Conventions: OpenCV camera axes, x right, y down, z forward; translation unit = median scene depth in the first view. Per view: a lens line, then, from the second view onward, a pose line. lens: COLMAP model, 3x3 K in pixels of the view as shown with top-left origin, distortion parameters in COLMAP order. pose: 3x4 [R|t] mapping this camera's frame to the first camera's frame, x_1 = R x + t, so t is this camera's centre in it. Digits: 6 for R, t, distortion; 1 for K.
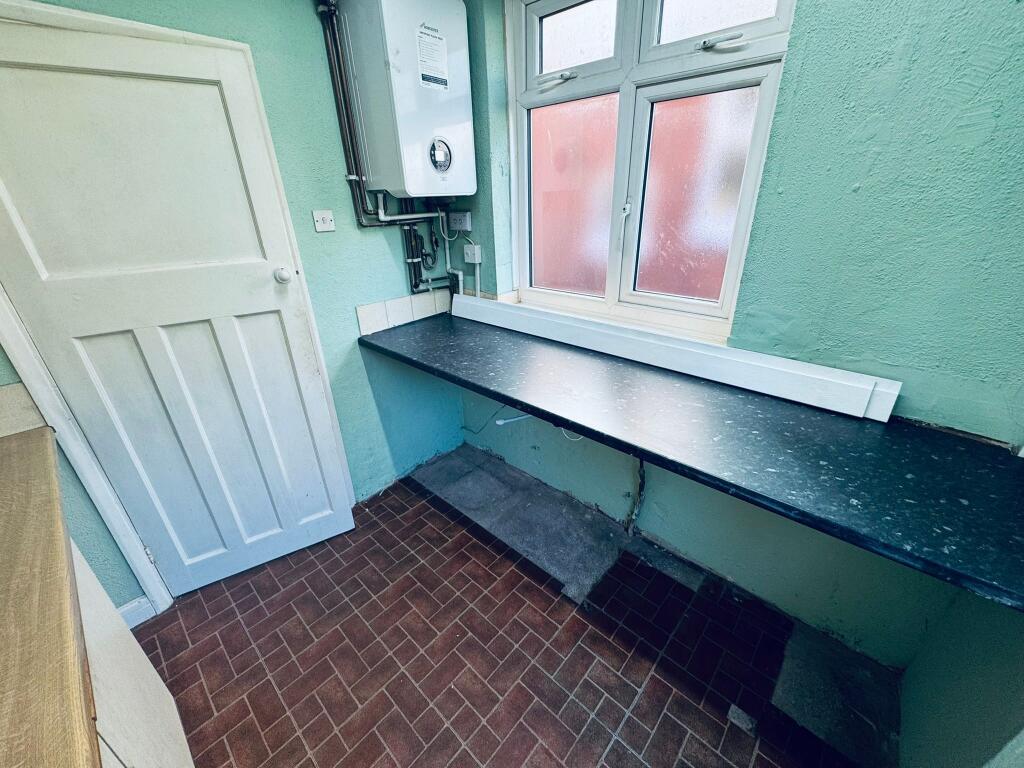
lens RADIAL K [[407.8, 0, 512.0], [0, 407.8, 384.0], [0, 0, 1]] dist [-0.000747, 0.000181]
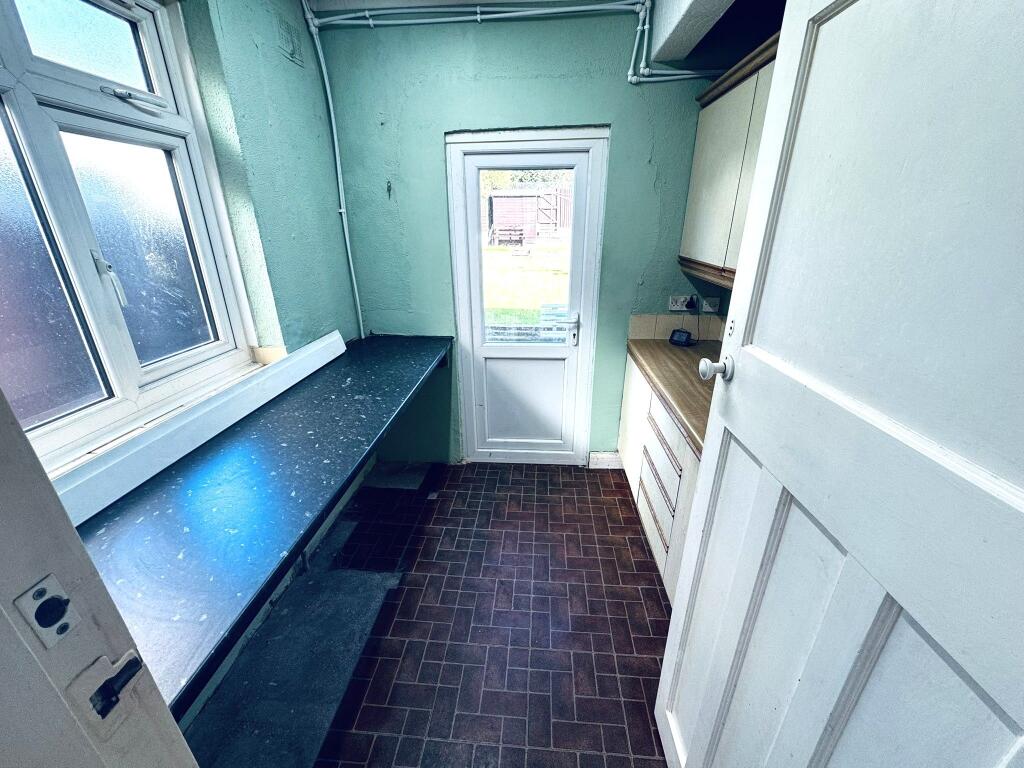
lens RADIAL K [[407.8, 0, 512.0], [0, 407.8, 384.0], [0, 0, 1]] dist [-0.000747, 0.000181]
pose [[-0.617553, -0.262148, 0.741557, -0.821720], [0.351504, 0.751445, 0.558368, -0.452664], [-0.703614, 0.605482, -0.371911, 0.950379]]
